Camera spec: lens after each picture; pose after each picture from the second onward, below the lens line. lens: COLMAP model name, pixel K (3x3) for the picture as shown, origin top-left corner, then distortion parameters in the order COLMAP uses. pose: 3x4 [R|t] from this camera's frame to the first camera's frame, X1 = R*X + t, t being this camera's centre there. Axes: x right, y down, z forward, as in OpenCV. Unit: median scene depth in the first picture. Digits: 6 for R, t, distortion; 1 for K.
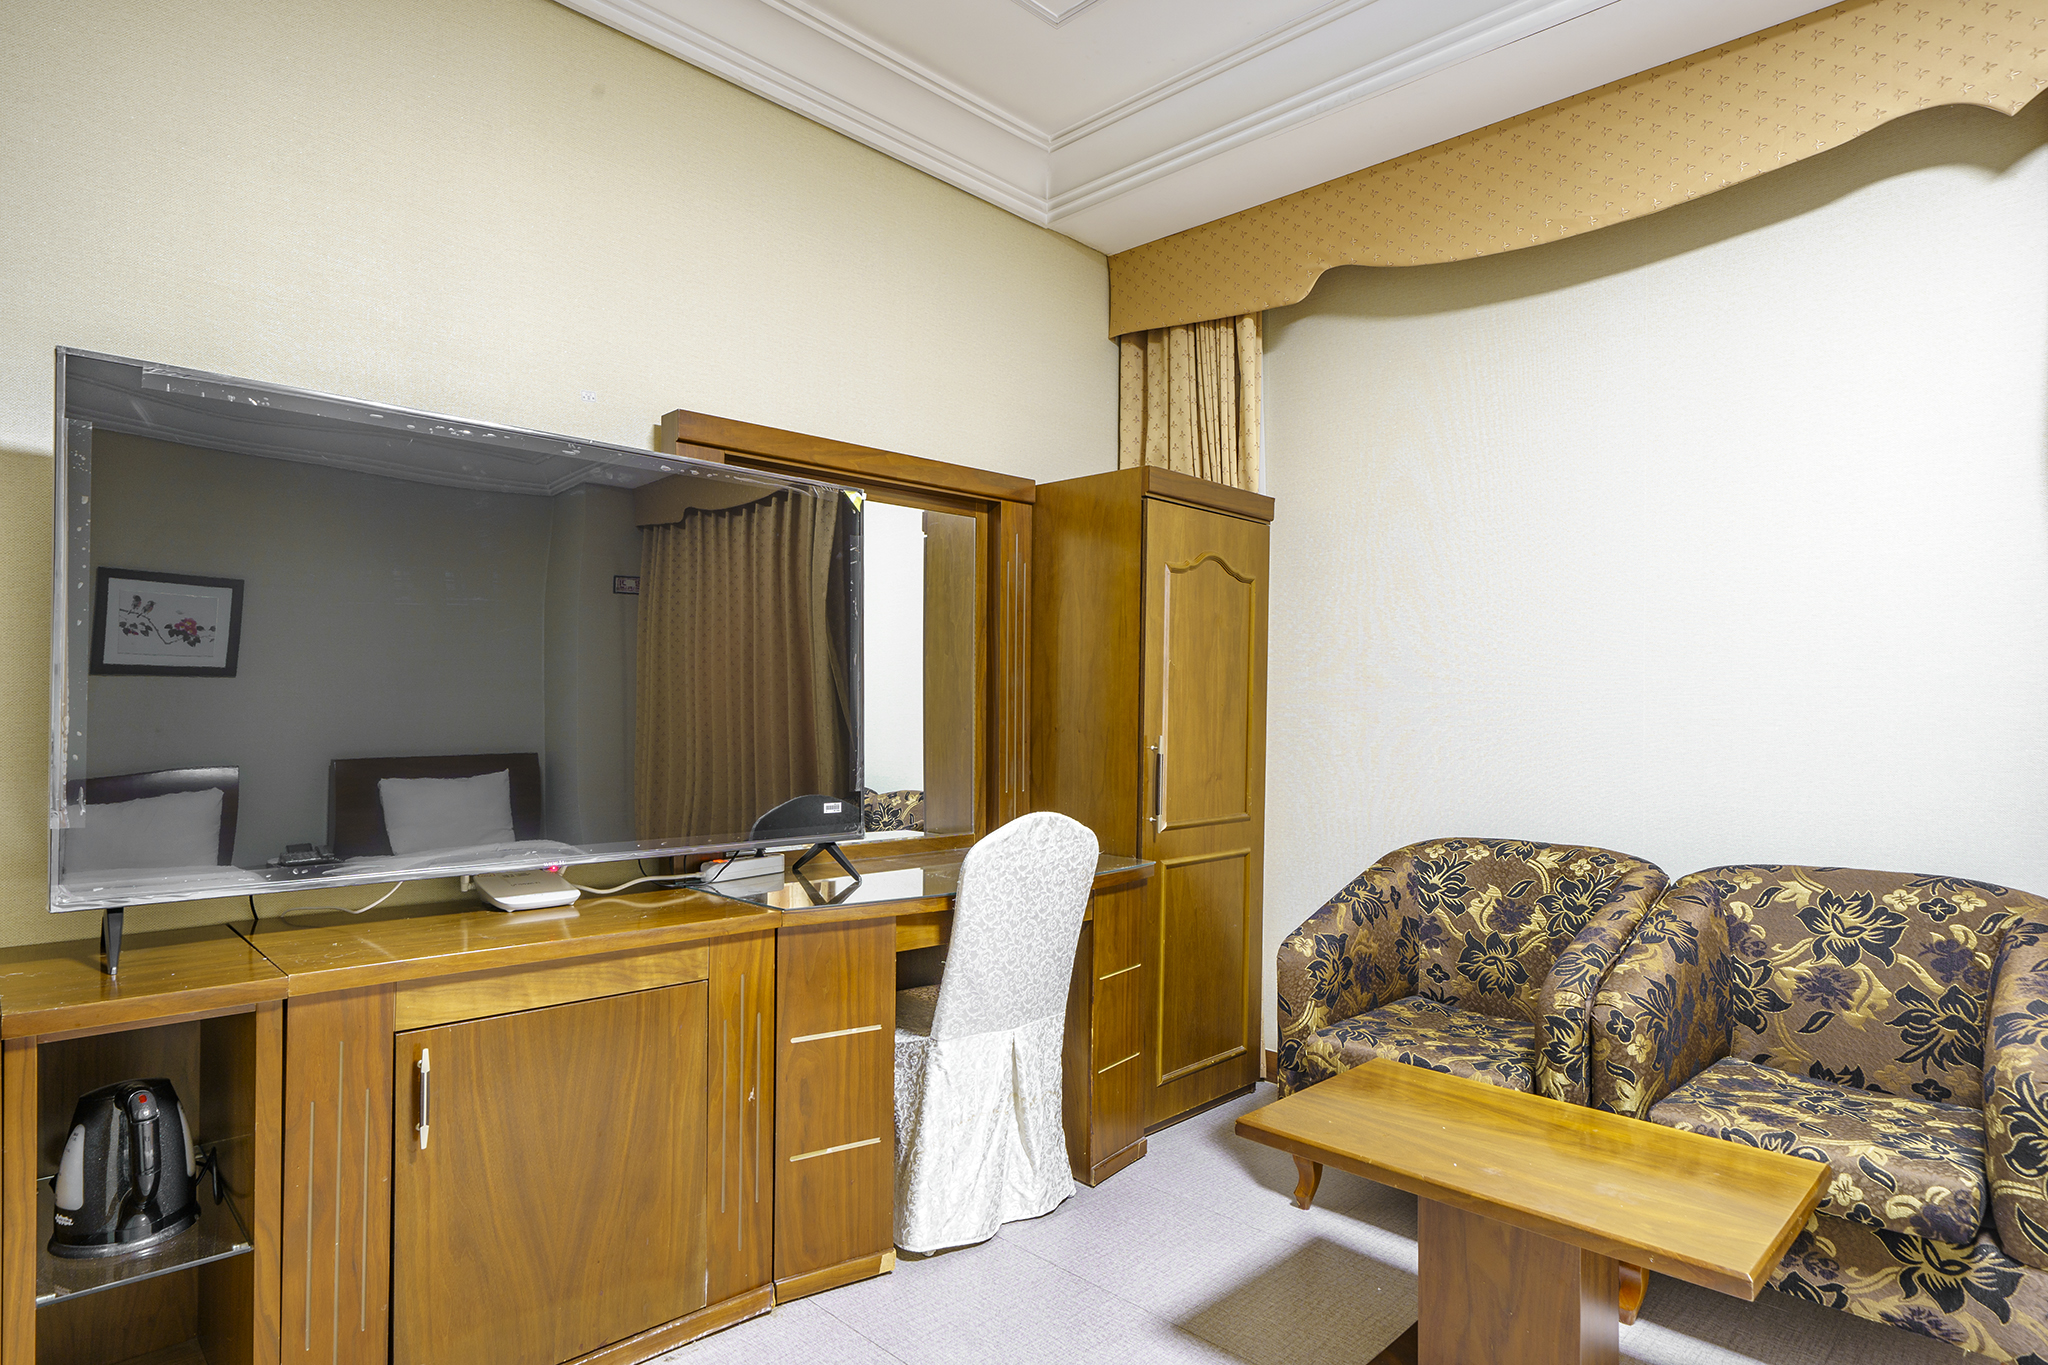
lens RADIAL K [[1128.4, 0, 1027.7], [0, 1128.4, 691.5], [0, 0, 1]] dist [0.002805, 0.000689]
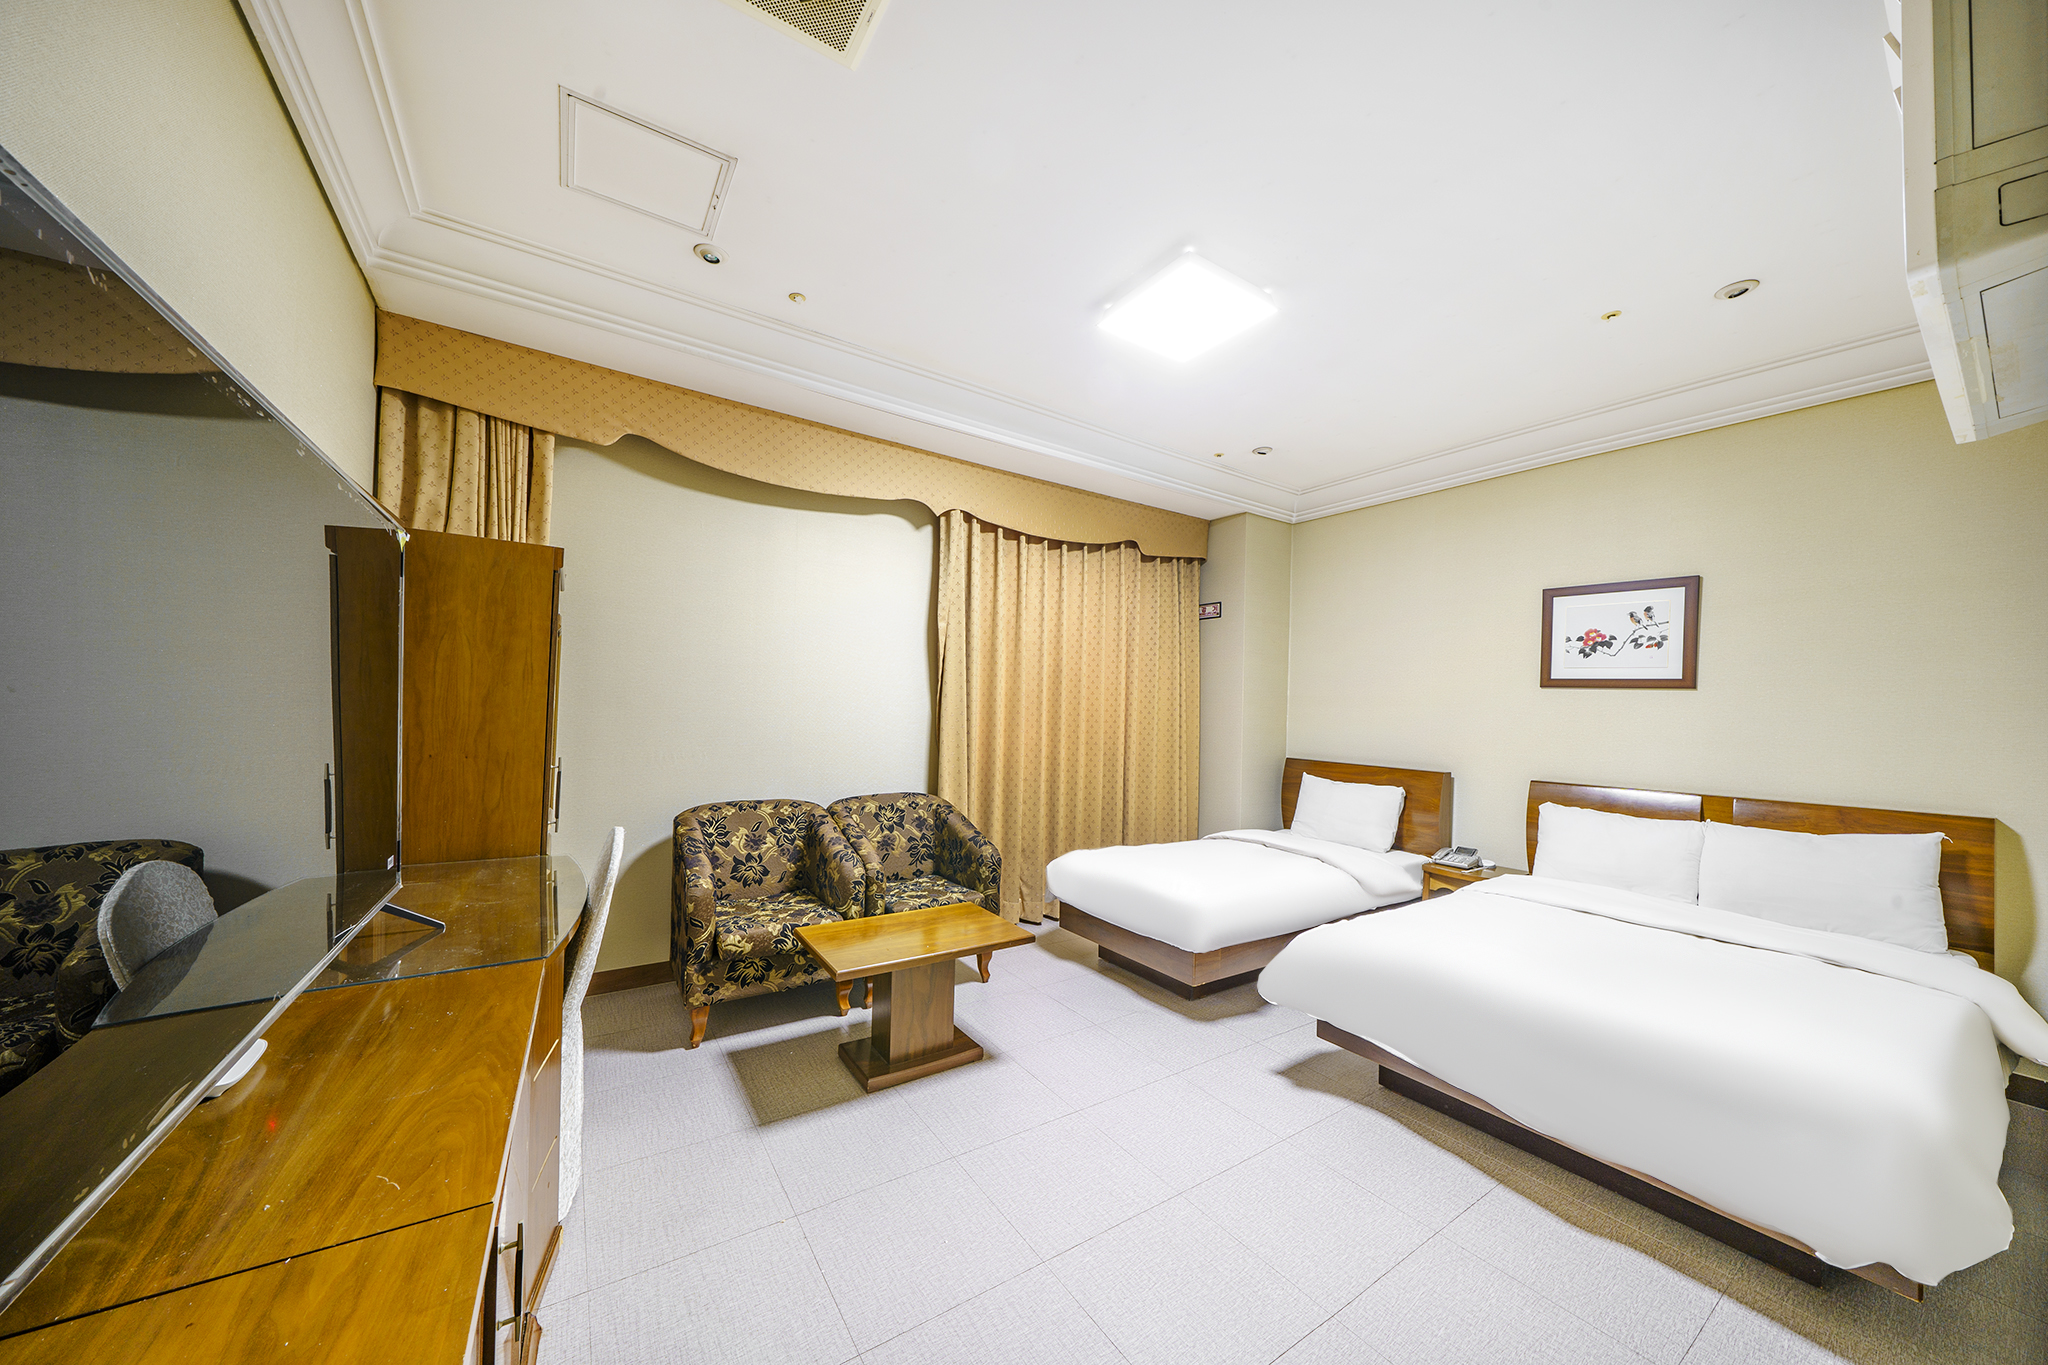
lens RADIAL K [[700.7, 0, 1020.7], [0, 700.7, 693.3], [0, 0, 1]] dist [-0.000124, 0.000000]
pose [[0.208854, 0.017756, 0.977786, -0.619779], [-0.040766, 0.999124, -0.009437, -0.053062], [-0.977097, -0.037889, 0.209394, 0.345055]]
